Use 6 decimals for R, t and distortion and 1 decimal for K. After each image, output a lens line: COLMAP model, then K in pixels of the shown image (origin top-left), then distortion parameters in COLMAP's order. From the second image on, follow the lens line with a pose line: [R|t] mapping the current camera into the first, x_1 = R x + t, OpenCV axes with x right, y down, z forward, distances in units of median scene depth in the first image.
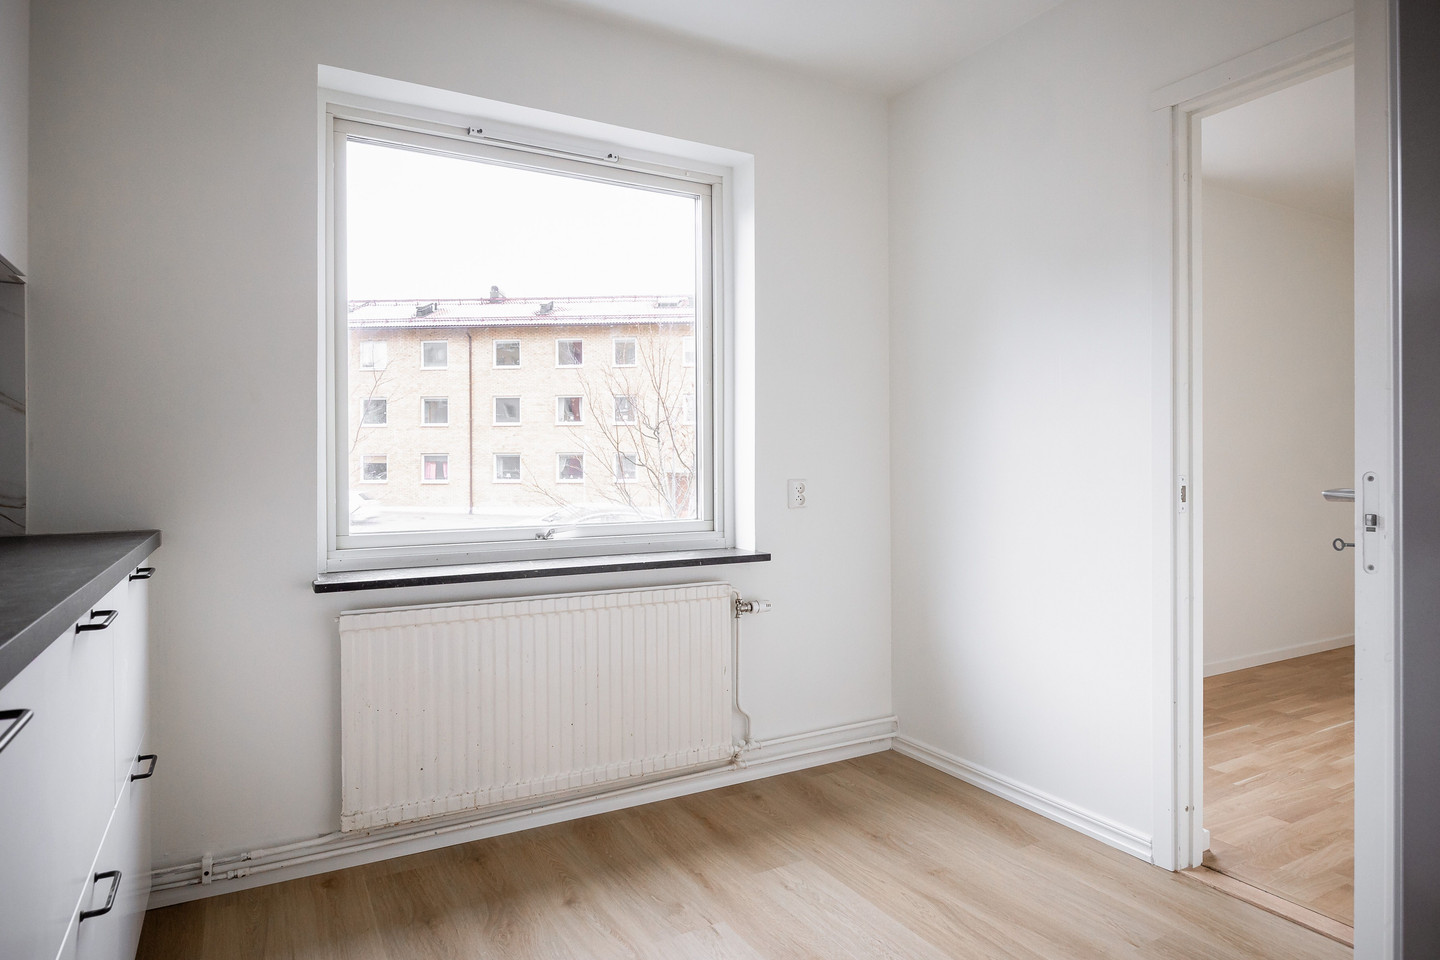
lens RADIAL K [[833.3, 0, 716.6], [0, 833.3, 469.4], [0, 0, 1]] dist [-0.008249, 0.000529]
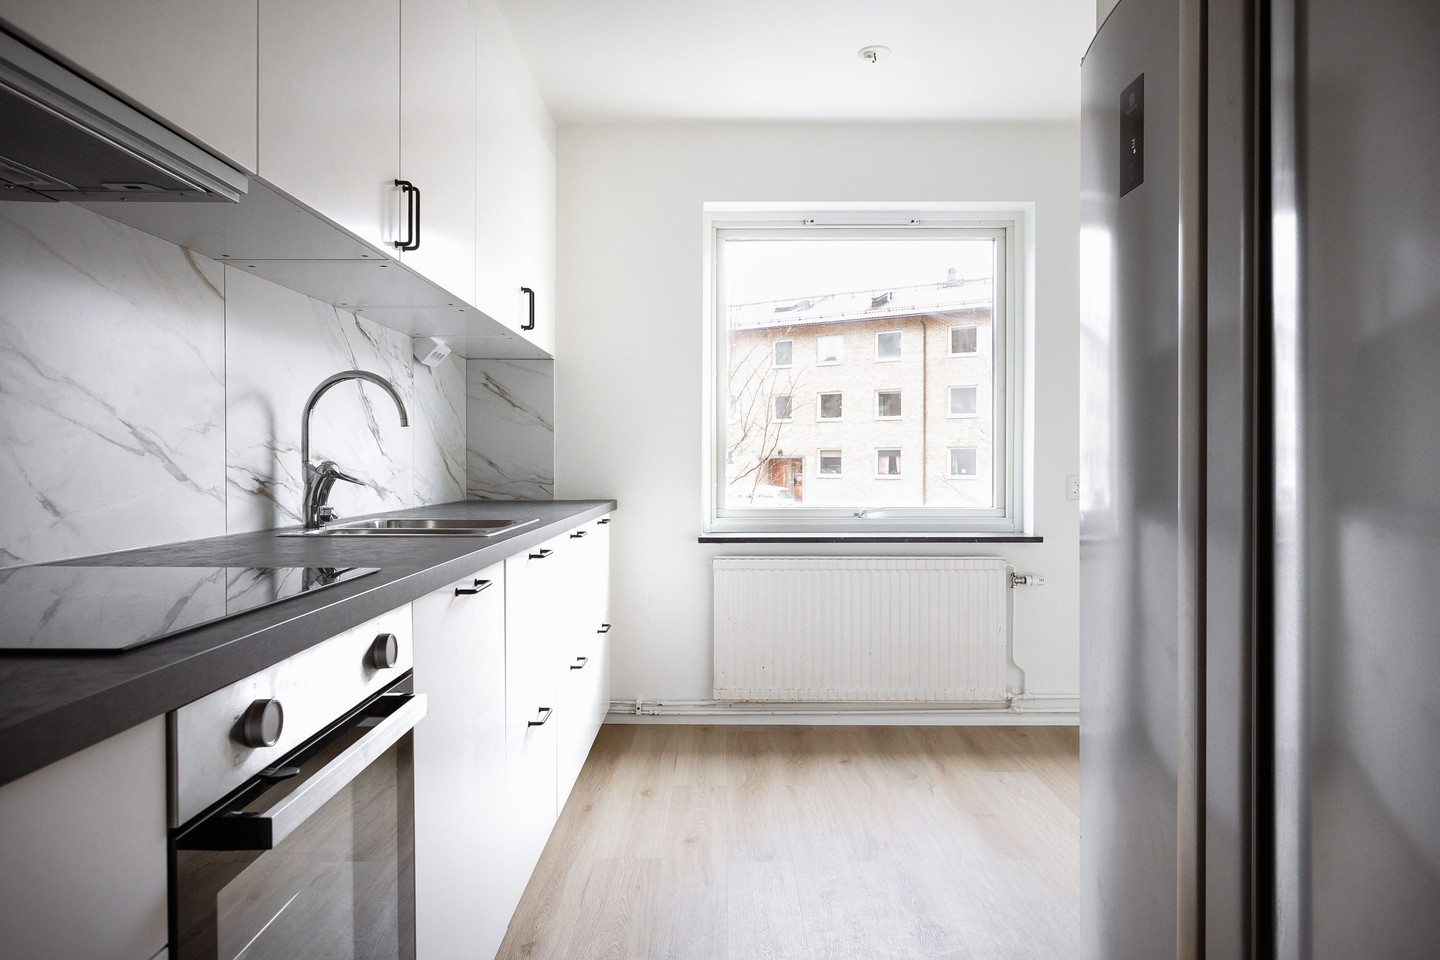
lens RADIAL K [[899.2, 0, 722.8], [0, 899.2, 468.6], [0, 0, 1]] dist [-0.003019, -0.000952]
pose [[0.871706, 0.008601, -0.489955, 0.298462], [-0.006292, 0.999960, 0.006359, -0.001926], [0.489990, -0.002460, 0.871725, -0.351831]]
